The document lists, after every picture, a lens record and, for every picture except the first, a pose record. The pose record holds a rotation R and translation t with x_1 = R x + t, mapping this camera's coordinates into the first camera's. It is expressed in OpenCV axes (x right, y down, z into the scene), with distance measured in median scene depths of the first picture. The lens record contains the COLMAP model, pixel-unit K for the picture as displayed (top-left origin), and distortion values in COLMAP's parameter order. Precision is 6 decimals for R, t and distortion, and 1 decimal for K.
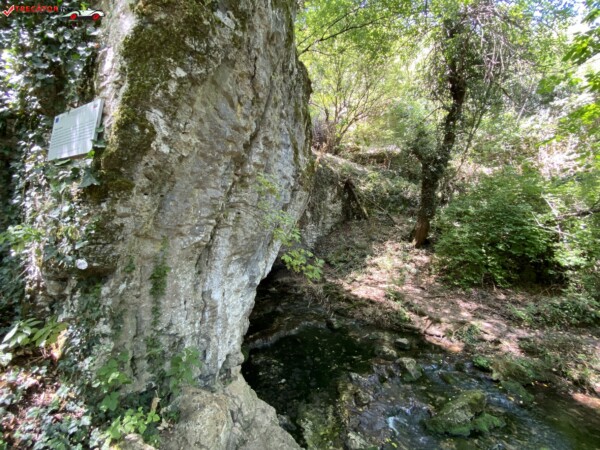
lens RADIAL K [[243.2, 0, 296.0], [0, 243.2, 223.3], [0, 0, 1]] dist [0.003774, -0.013219]
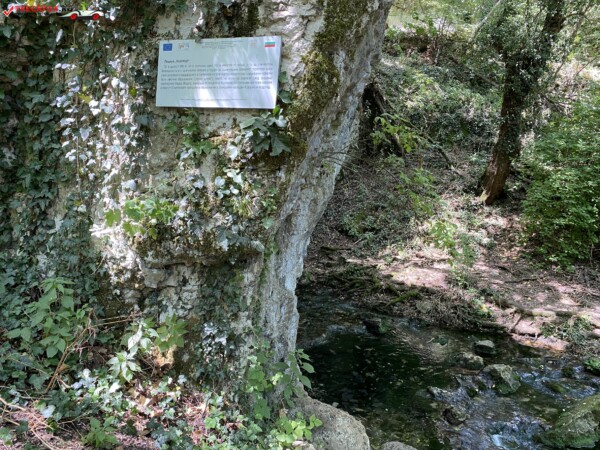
lens RADIAL K [[462.2, 0, 298.6], [0, 462.2, 219.3], [0, 0, 1]] dist [0.022280, -0.022166]
pose [[0.989000, -0.017073, 0.146926, -0.330050], [-0.003088, 0.990716, 0.135910, -0.045259], [-0.147883, -0.134869, 0.979766, -0.186533]]
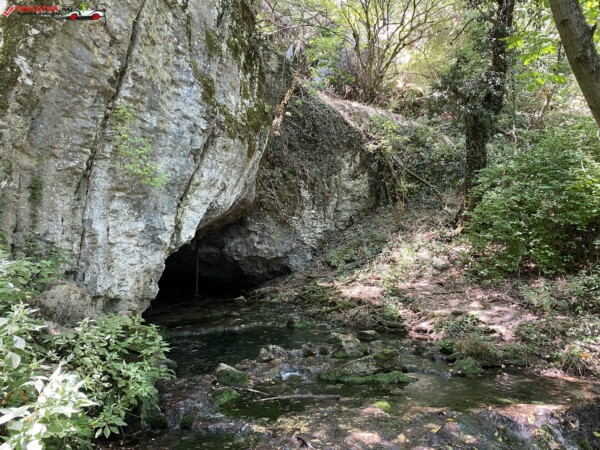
lens RADIAL K [[462.2, 0, 301.6], [0, 462.2, 229.0], [0, 0, 1]] dist [0.022280, -0.022166]
pose [[0.989825, -0.021727, -0.140620, 0.550127], [0.016380, 0.999102, -0.039071, 0.269325], [0.141342, 0.036370, 0.989292, -0.568357]]
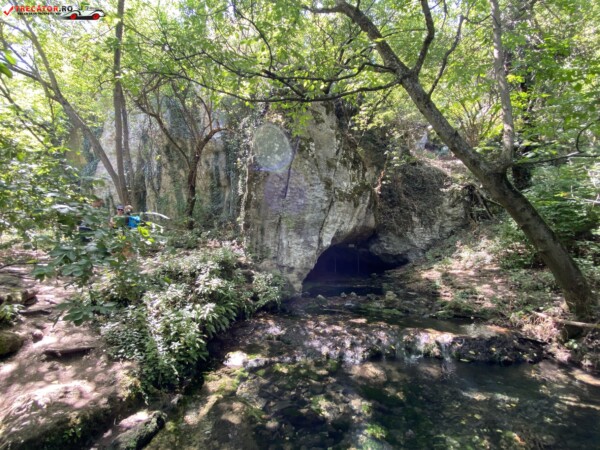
lens RADIAL K [[243.2, 0, 290.8], [0, 243.2, 224.6], [0, 0, 1]] dist [0.003774, -0.013219]
pose [[0.682754, -0.090089, -0.725073, 1.276444], [0.015677, 0.993947, -0.108734, 0.280051], [0.730480, 0.062871, 0.680034, -0.650894]]
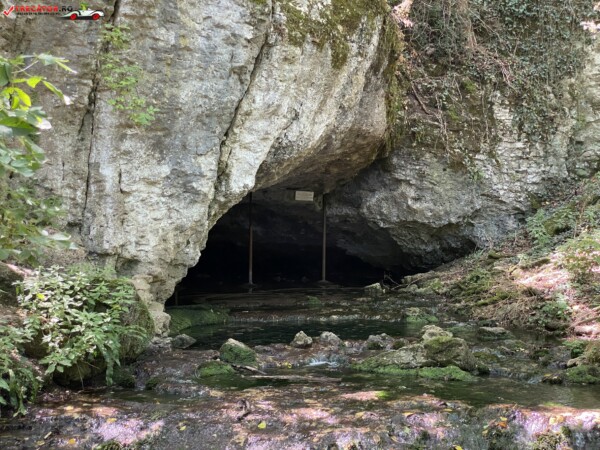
lens RADIAL K [[907.3, 0, 288.5], [0, 907.3, 219.7], [0, 0, 1]] dist [0.063181, 0.000000]
pose [[0.849976, -0.010576, -0.526715, 1.313087], [0.009023, 0.999944, -0.005518, 0.333613], [0.526744, -0.000063, 0.850024, -0.966352]]
